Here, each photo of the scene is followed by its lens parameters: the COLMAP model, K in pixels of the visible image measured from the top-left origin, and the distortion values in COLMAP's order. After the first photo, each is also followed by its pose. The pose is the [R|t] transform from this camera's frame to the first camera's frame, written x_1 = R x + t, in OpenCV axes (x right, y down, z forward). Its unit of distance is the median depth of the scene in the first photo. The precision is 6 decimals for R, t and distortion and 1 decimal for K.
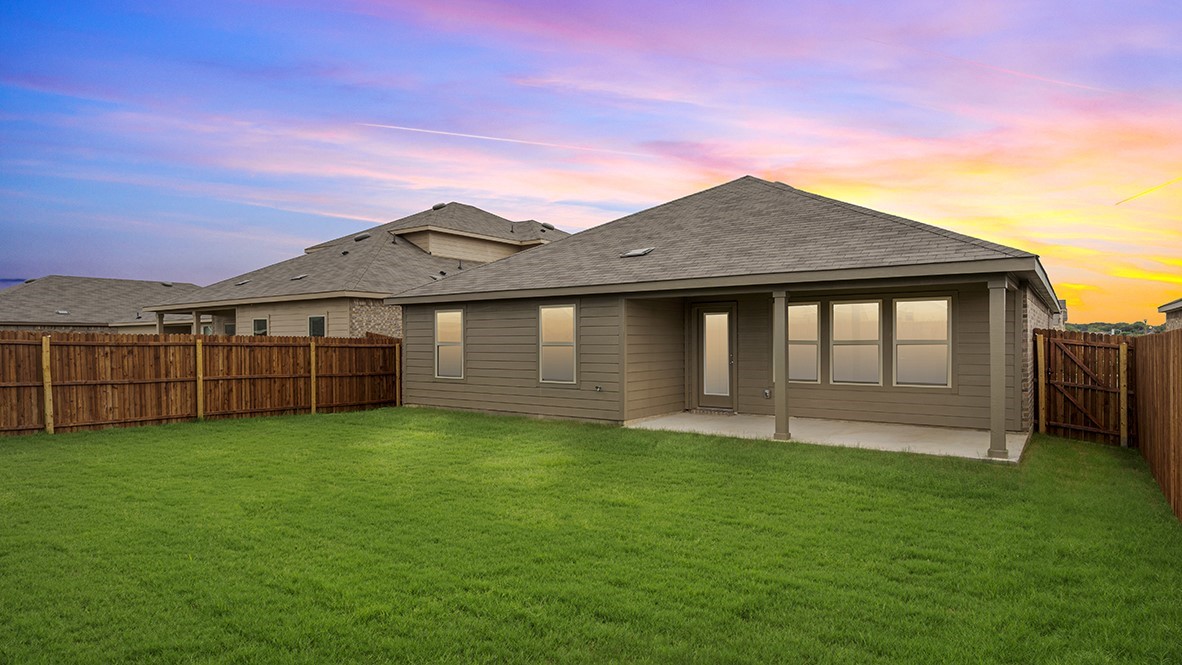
lens RADIAL K [[654.8, 0, 586.2], [0, 654.8, 341.3], [0, 0, 1]] dist [0.015469, -0.000111]
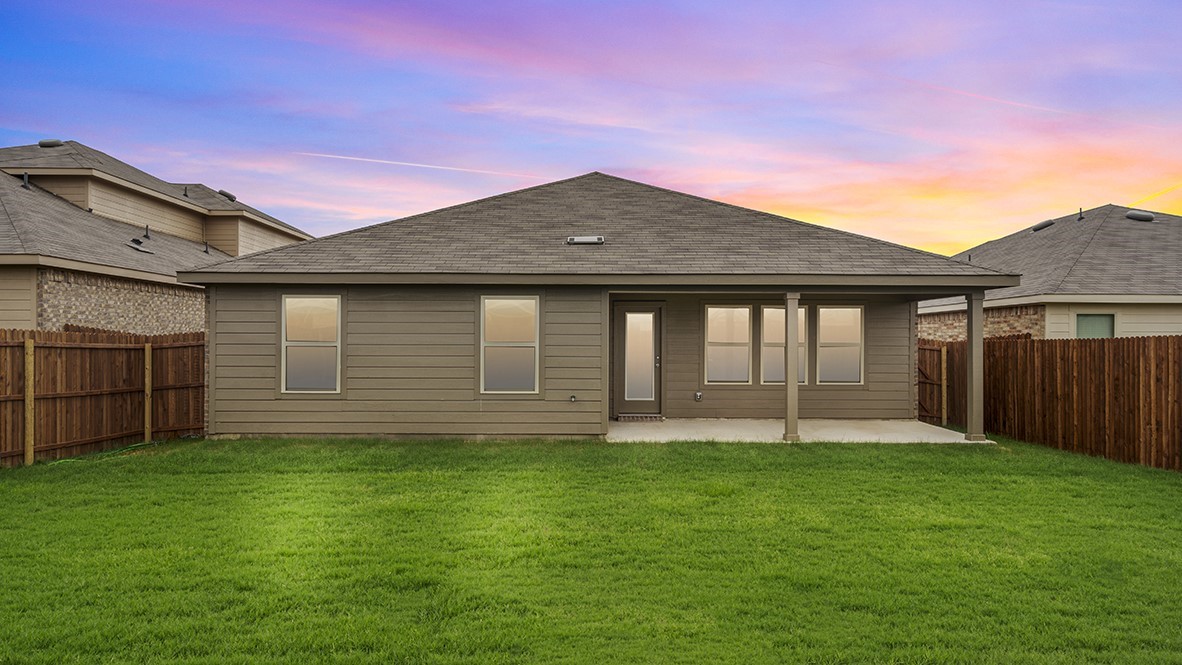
lens RADIAL K [[654.8, 0, 589.7], [0, 654.8, 333.6], [0, 0, 1]] dist [0.015469, -0.000111]
pose [[0.814472, 0.014602, 0.580018, -0.352166], [-0.005997, 0.999842, -0.016750, 0.002661], [-0.580171, 0.010164, 0.814431, 0.239470]]
